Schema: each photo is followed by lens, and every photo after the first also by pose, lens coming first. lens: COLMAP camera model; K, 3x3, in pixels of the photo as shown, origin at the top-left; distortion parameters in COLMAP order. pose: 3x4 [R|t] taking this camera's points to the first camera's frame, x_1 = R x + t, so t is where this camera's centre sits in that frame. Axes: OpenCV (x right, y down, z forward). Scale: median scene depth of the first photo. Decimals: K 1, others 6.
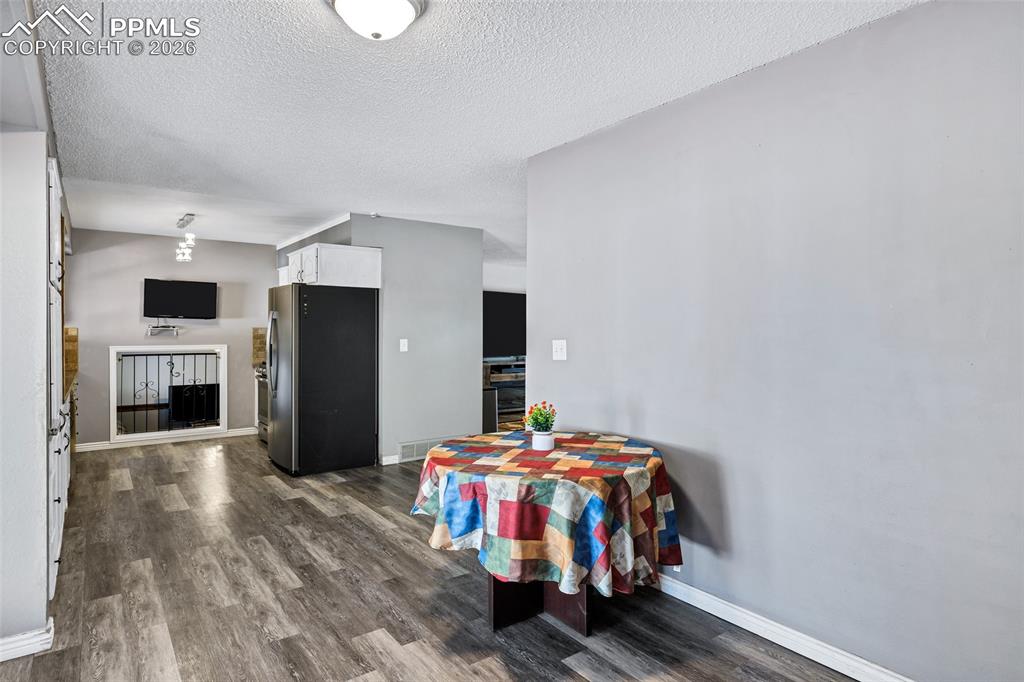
lens RADIAL K [[573.6, 0, 513.5], [0, 573.6, 335.4], [0, 0, 1]] dist [0.002332, 0.000646]
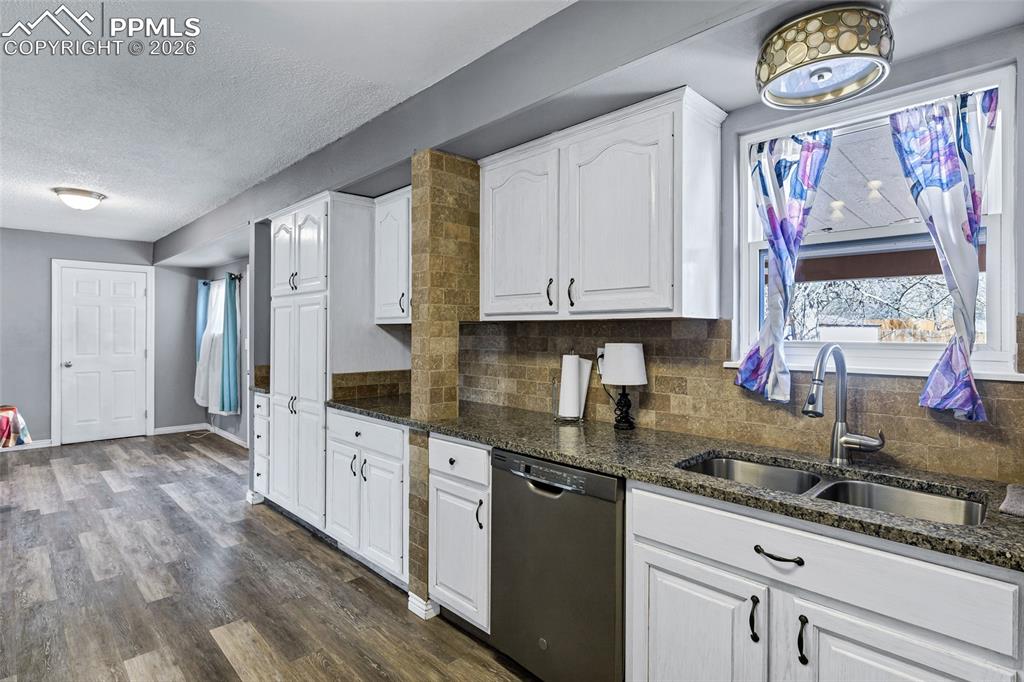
lens RADIAL K [[527.4, 0, 509.9], [0, 527.4, 333.9], [0, 0, 1]] dist [0.002743, -0.000039]
pose [[-0.991051, 0.001412, -0.133478, -0.922742], [0.000312, 0.999966, 0.008264, -0.010595], [0.133485, 0.008148, -0.991017, 1.824415]]
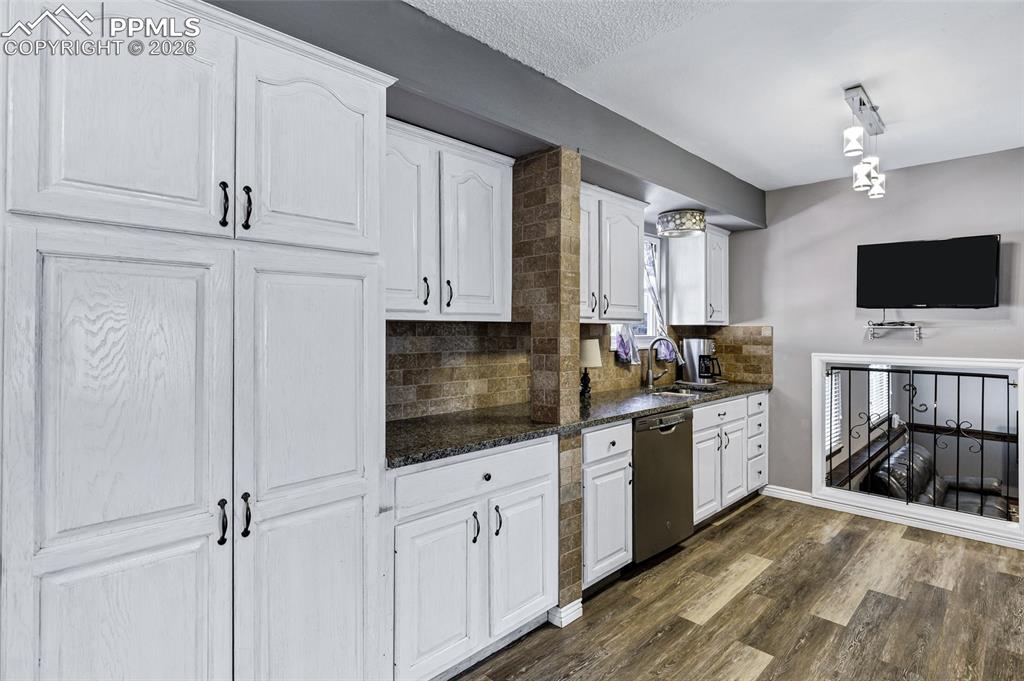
lens RADIAL K [[527.4, 0, 507.7], [0, 527.4, 326.5], [0, 0, 1]] dist [0.002743, -0.000039]
pose [[0.155094, -0.002842, -0.987896, -0.244935], [-0.008627, 0.999954, -0.004231, -0.011831], [0.987862, 0.009179, 0.155063, 0.945937]]
